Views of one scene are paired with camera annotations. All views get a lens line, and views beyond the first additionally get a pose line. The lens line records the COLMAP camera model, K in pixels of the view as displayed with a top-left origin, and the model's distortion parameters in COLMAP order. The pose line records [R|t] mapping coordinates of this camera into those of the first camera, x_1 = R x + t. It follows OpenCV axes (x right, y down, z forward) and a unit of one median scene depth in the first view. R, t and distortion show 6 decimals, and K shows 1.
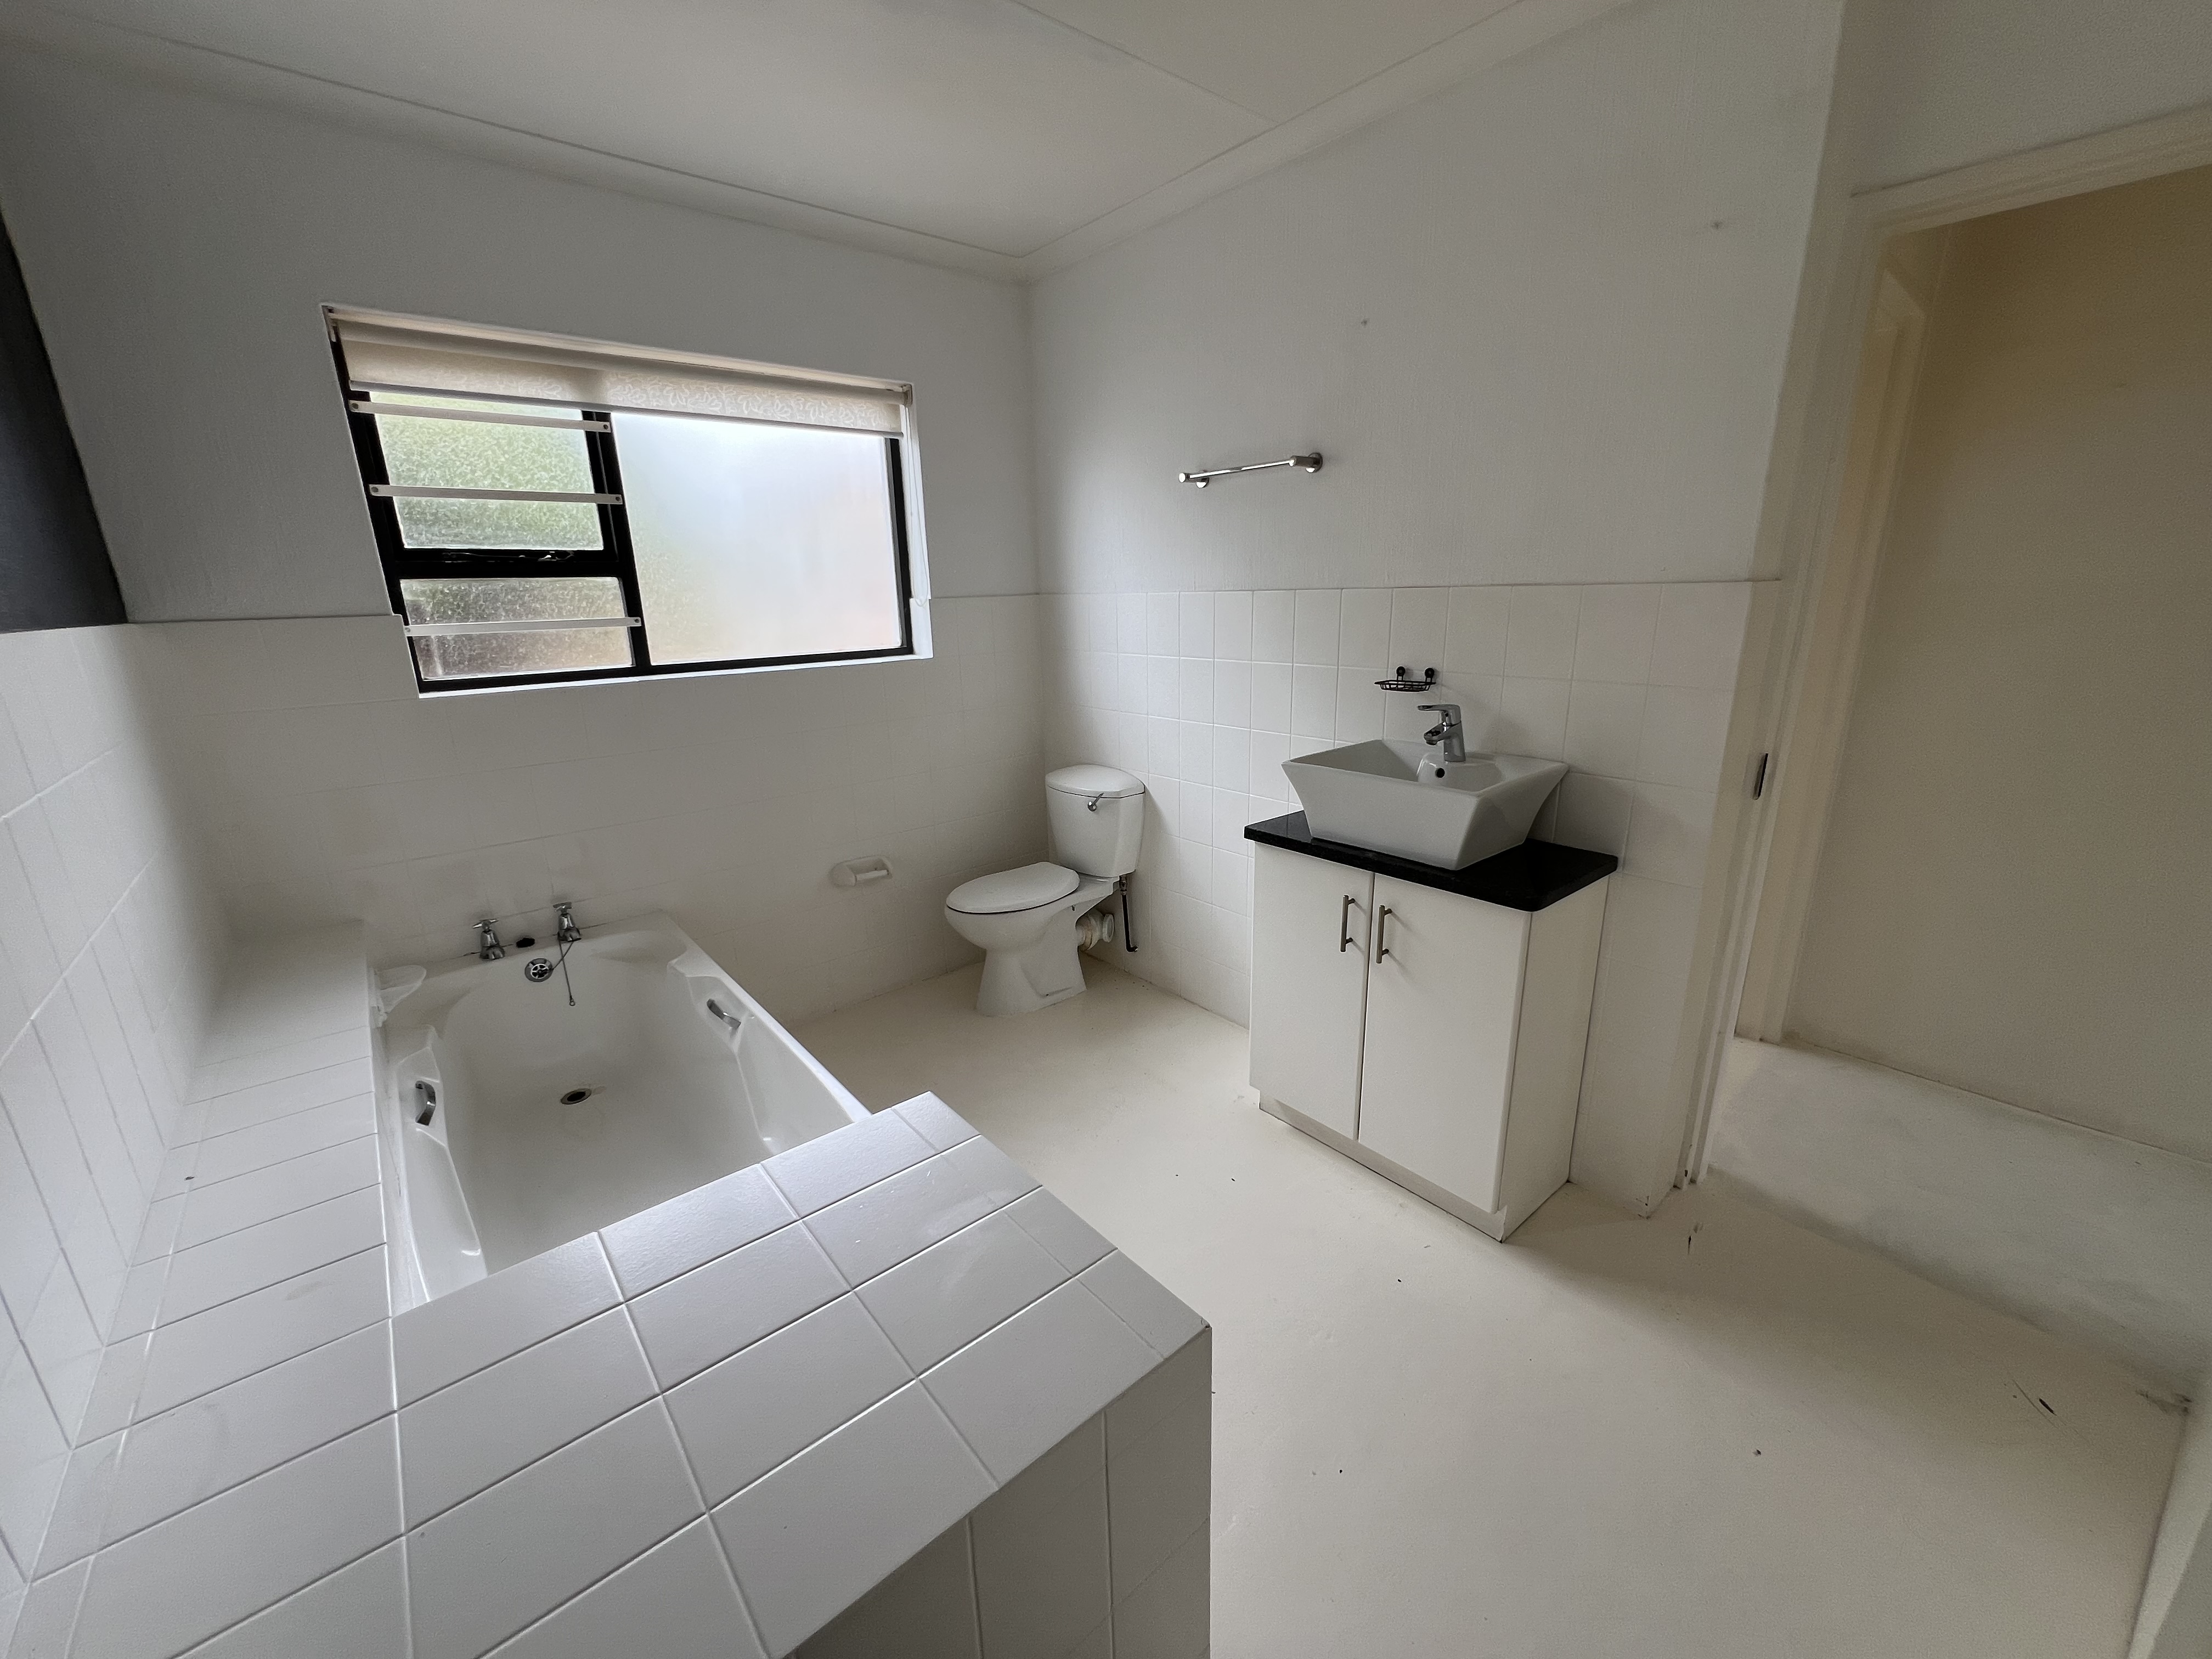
lens RADIAL K [[891.6, 0, 1106.0], [0, 891.6, 829.5], [0, 0, 1]] dist [0.000906, 0.000230]
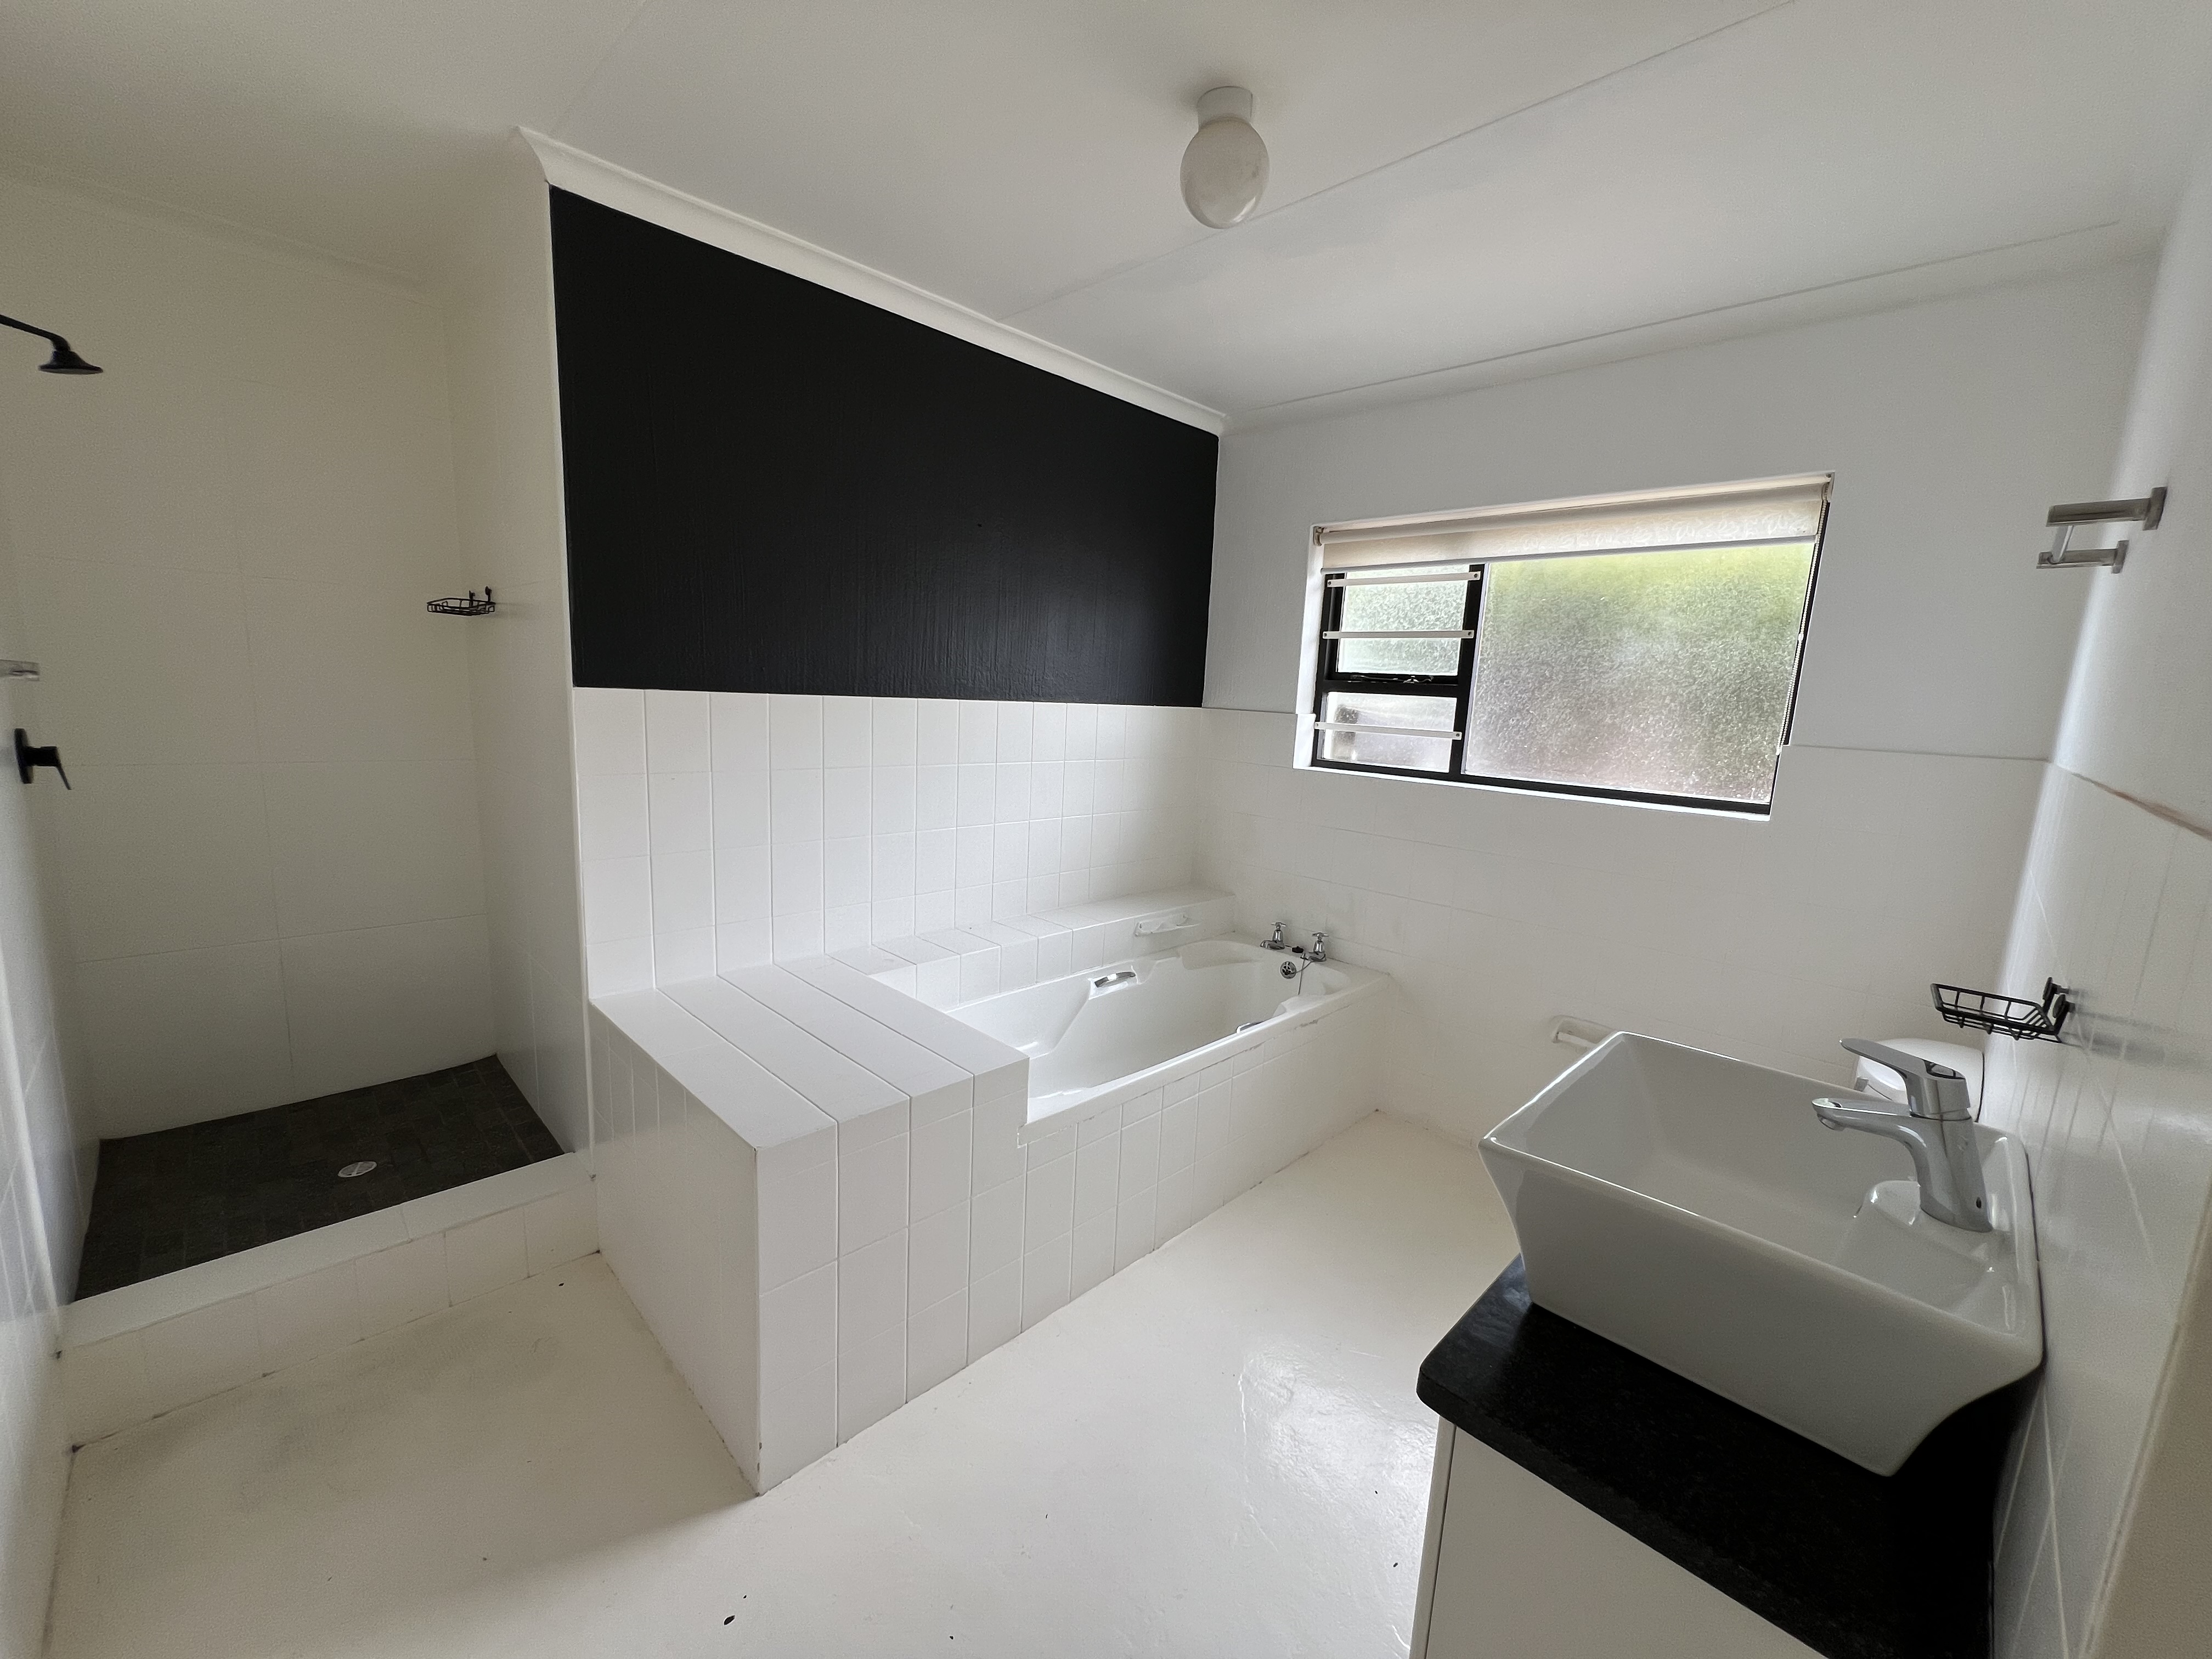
lens RADIAL K [[891.6, 0, 1106.0], [0, 891.6, 829.5], [0, 0, 1]] dist [0.000906, 0.000230]
pose [[0.093150, 0.175660, -0.980034, 0.633190], [-0.320488, 0.937216, 0.137524, -0.141877], [0.942661, 0.301279, 0.143599, 0.474900]]
